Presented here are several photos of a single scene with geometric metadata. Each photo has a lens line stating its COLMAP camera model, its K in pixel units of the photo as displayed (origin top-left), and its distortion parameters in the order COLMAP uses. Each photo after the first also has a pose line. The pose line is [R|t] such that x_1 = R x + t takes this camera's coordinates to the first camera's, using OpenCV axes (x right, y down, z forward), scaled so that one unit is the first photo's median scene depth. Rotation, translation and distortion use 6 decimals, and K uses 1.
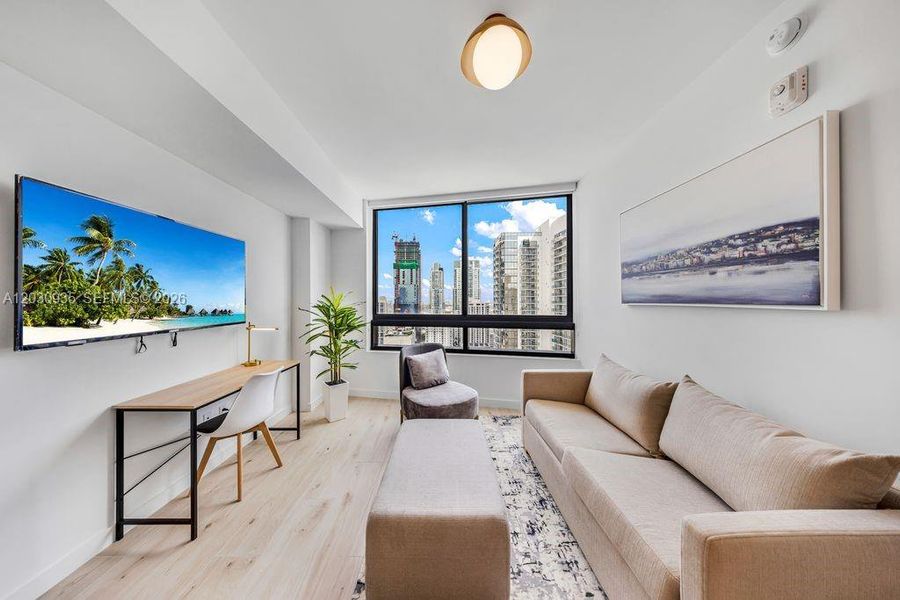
lens RADIAL K [[261.5, 0, 444.5], [0, 261.5, 296.5], [0, 0, 1]] dist [-0.006528, -0.000712]
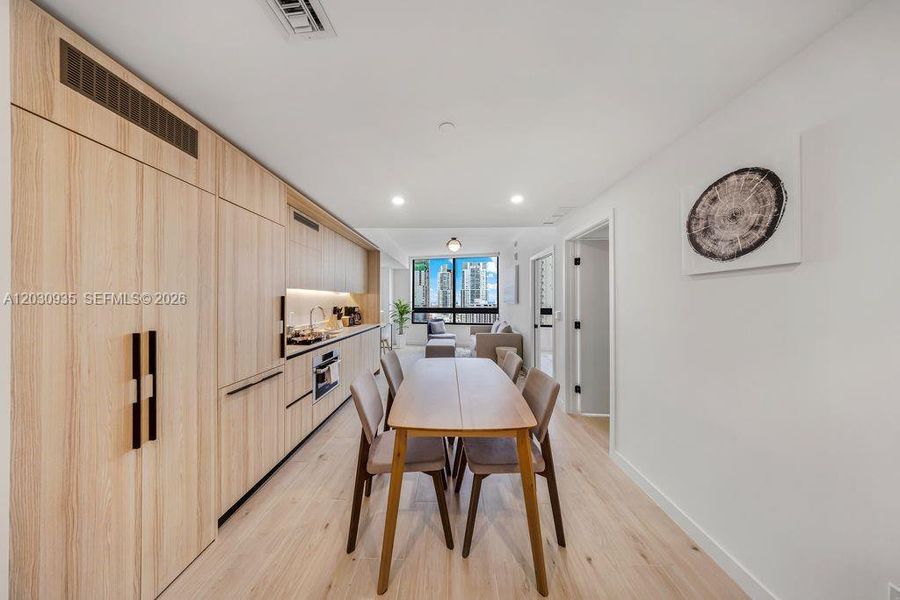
lens RADIAL K [[261.5, 0, 448.1], [0, 261.5, 299.6], [0, 0, 1]] dist [-0.006528, -0.000712]
pose [[0.999808, 0.001500, -0.019549, 0.111207], [-0.001319, 0.999956, 0.009291, -0.036436], [0.019562, -0.009264, 0.999766, -1.971094]]
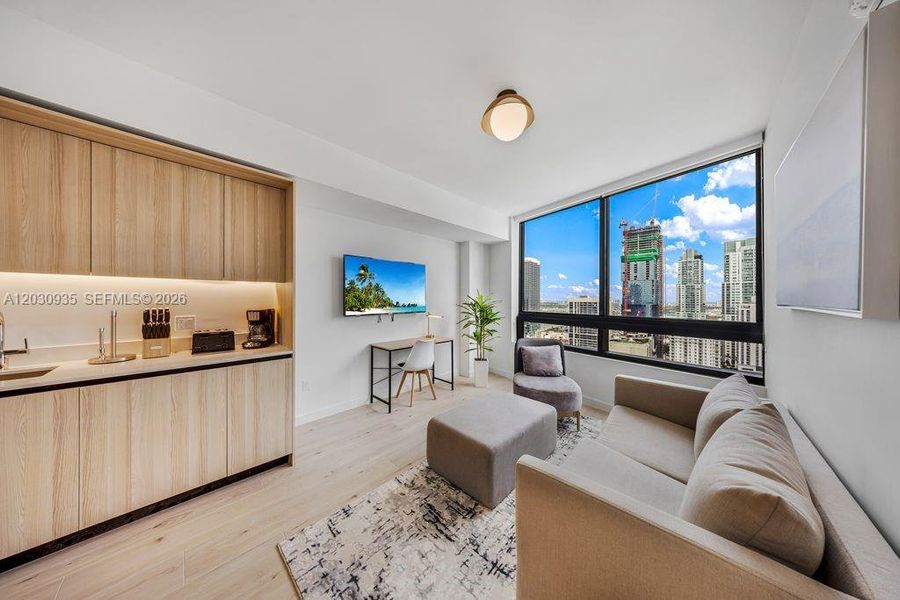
lens RADIAL K [[261.5, 0, 446.5], [0, 261.5, 298.6], [0, 0, 1]] dist [-0.006528, -0.000712]
pose [[0.705358, 0.000205, -0.708851, 0.544516], [0.007340, 0.999944, 0.007593, -0.004120], [0.708813, -0.010559, 0.705317, -0.105007]]
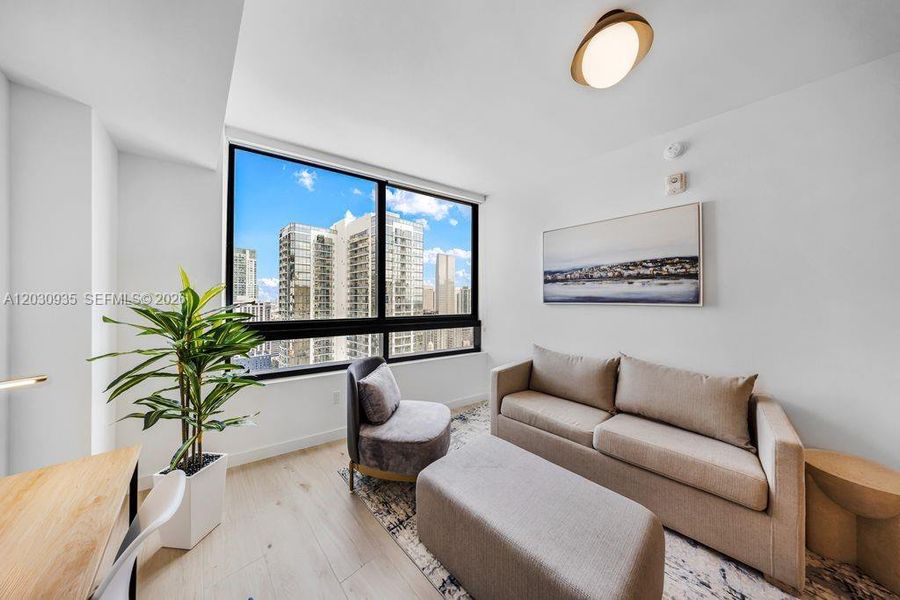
lens RADIAL K [[261.5, 0, 443.9], [0, 261.5, 296.9], [0, 0, 1]] dist [-0.006528, -0.000712]
pose [[0.723399, 0.010536, 0.690350, -0.543445], [-0.013545, 0.999908, -0.001068, 0.006241], [-0.690297, -0.008578, 0.723475, 0.417161]]
